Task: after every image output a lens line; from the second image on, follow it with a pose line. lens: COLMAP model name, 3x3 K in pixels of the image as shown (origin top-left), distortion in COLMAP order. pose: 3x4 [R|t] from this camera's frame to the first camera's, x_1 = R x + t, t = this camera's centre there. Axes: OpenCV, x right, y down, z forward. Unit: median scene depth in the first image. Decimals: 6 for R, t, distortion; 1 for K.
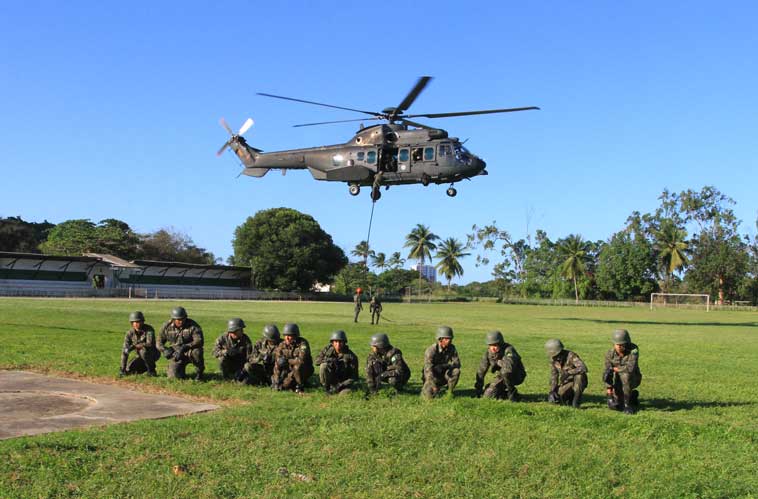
lens RADIAL K [[803.2, 0, 377.6], [0, 803.2, 251.5], [0, 0, 1]] dist [-0.049180, -0.004934]
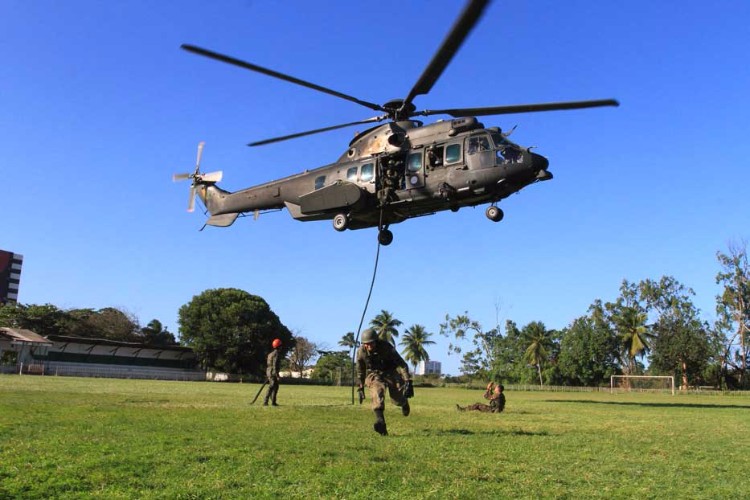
lens RADIAL K [[654.6, 0, 372.3], [0, 654.6, 247.6], [0, 0, 1]] dist [-0.091450, 0.079391]
pose [[0.999293, -0.003306, -0.037447, 0.067624], [-0.002571, 0.987784, -0.155807, 0.016474], [0.037505, 0.155793, 0.987077, 0.158321]]
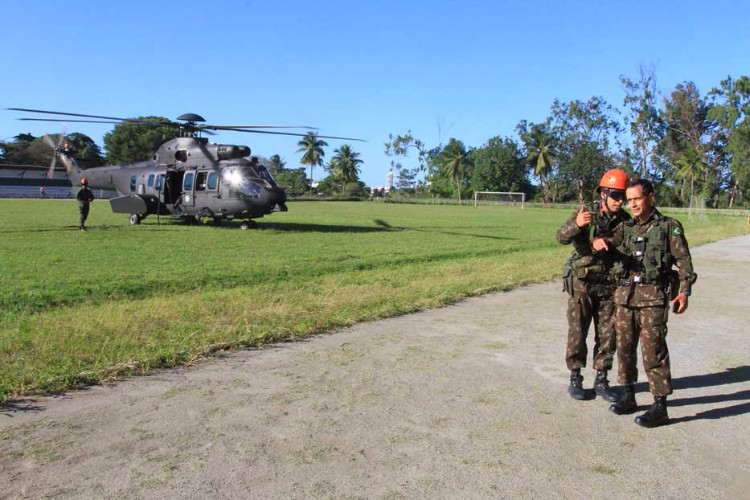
lens RADIAL K [[645.1, 0, 377.8], [0, 645.1, 252.0], [0, 0, 1]] dist [-0.083998, 0.069079]
pose [[0.998352, 0.001922, -0.057359, 0.190472], [0.005844, 0.990840, 0.134918, 0.011172], [0.057093, -0.135031, 0.989195, 0.097518]]
